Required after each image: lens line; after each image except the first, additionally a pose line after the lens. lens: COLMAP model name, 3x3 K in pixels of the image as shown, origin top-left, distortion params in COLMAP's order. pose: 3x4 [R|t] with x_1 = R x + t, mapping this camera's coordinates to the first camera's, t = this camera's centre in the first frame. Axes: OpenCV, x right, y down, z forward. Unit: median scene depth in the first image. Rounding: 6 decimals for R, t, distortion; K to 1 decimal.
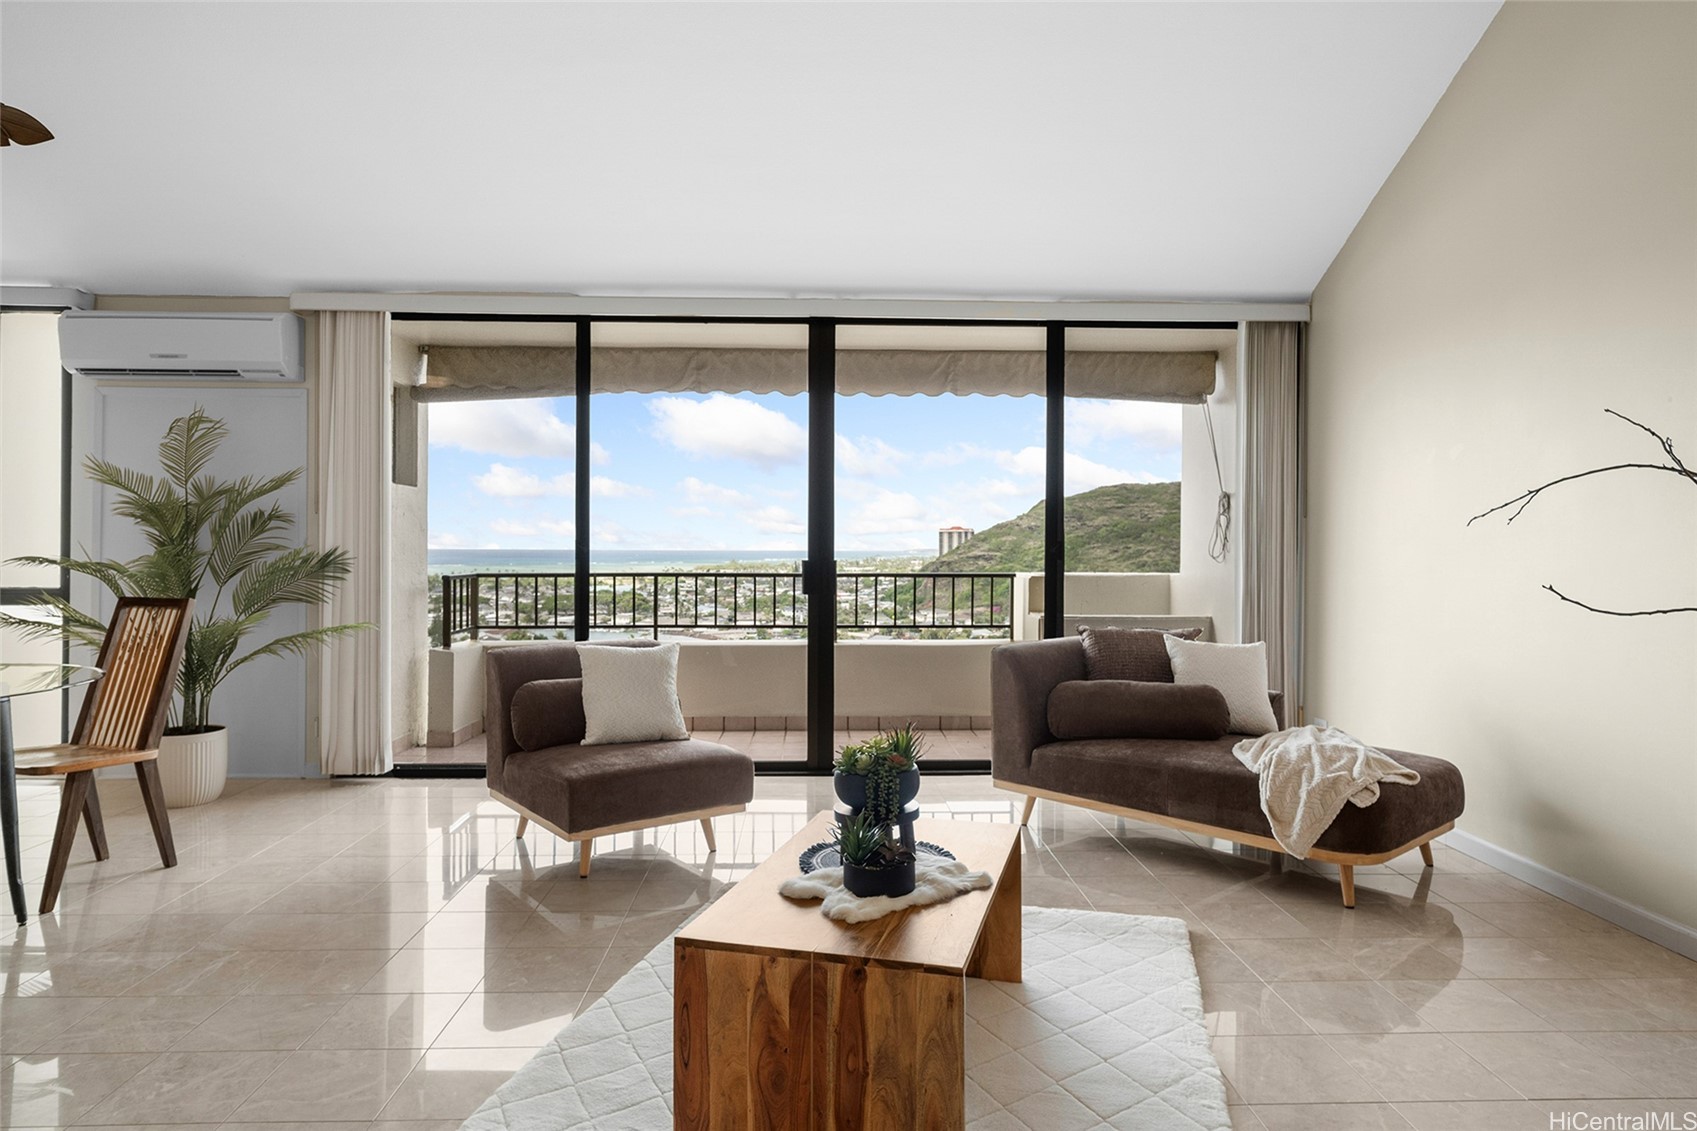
lens RADIAL K [[1012.9, 0, 876.9], [0, 1012.9, 551.4], [0, 0, 1]] dist [0.021193, -0.000071]
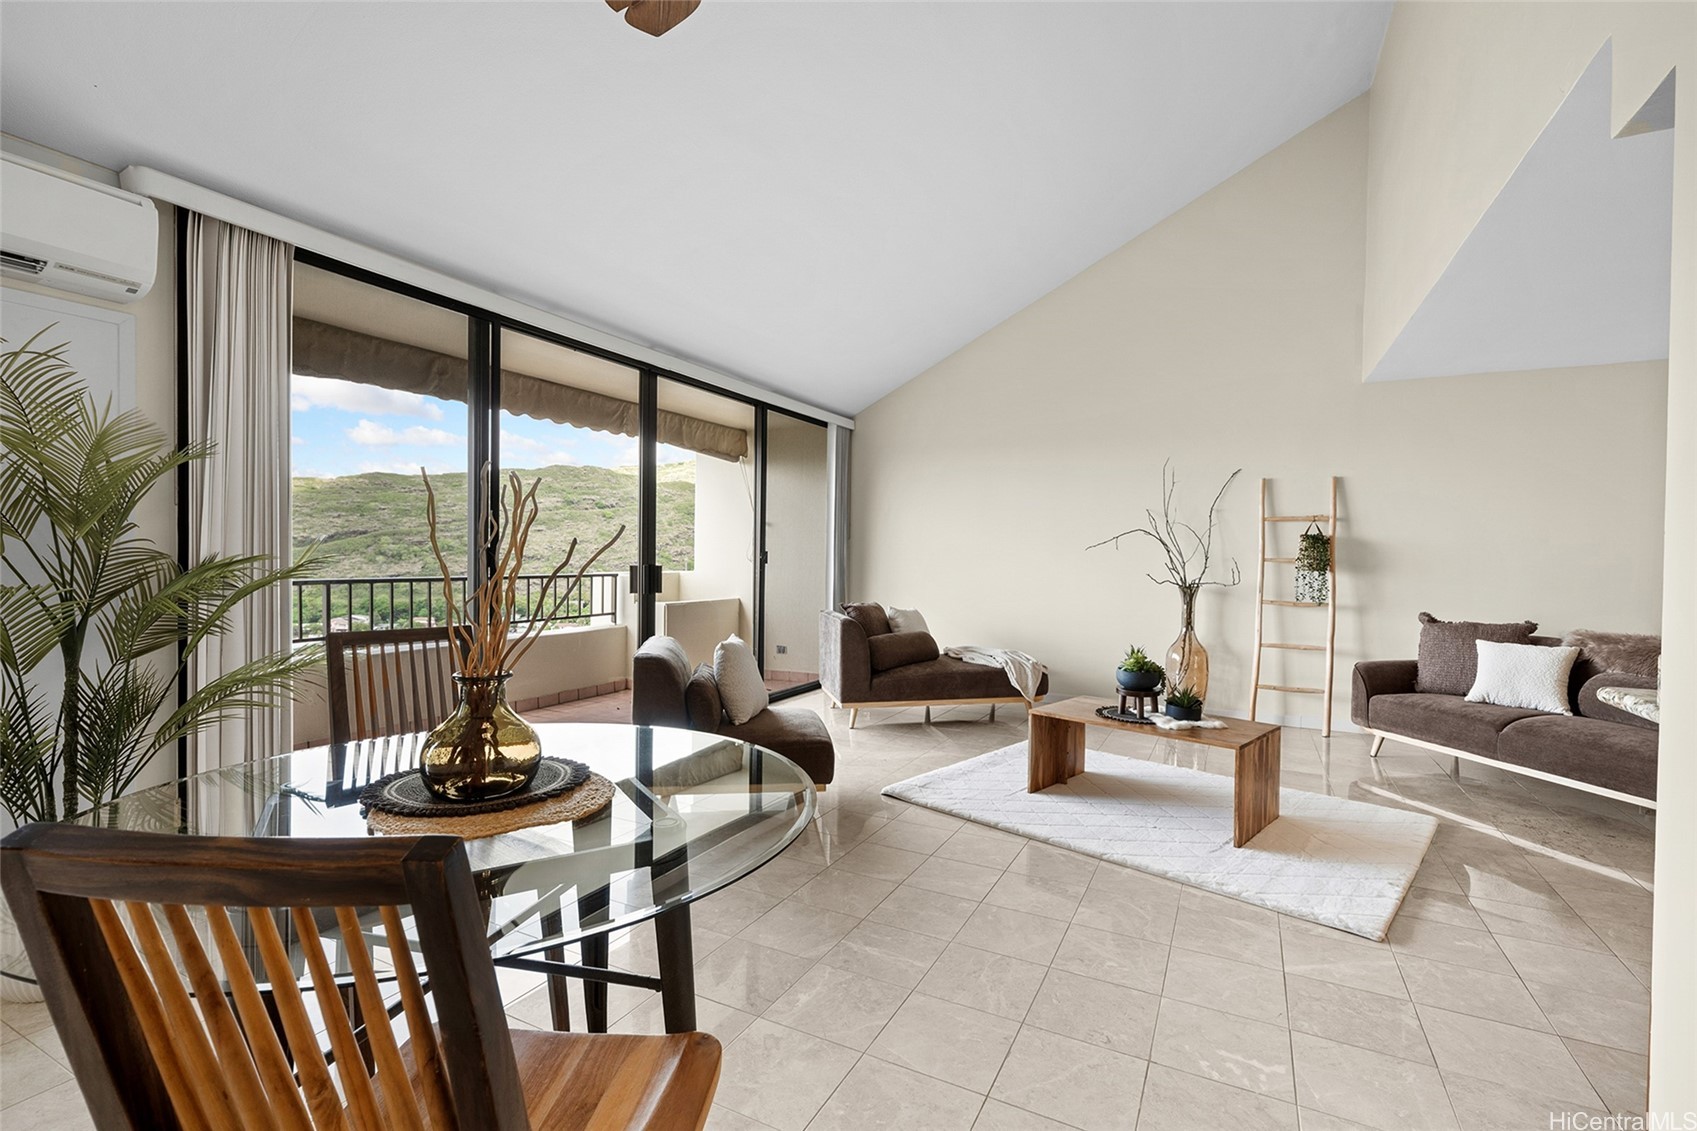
lens RADIAL K [[747.0, 0, 848.5], [0, 747.0, 565.5], [0, 0, 1]] dist [0.000954, 0.000128]
pose [[0.508657, -0.011982, 0.860886, -0.718325], [-0.005999, 0.999830, 0.017460, -0.010130], [-0.860948, -0.014046, 0.508498, 0.335849]]
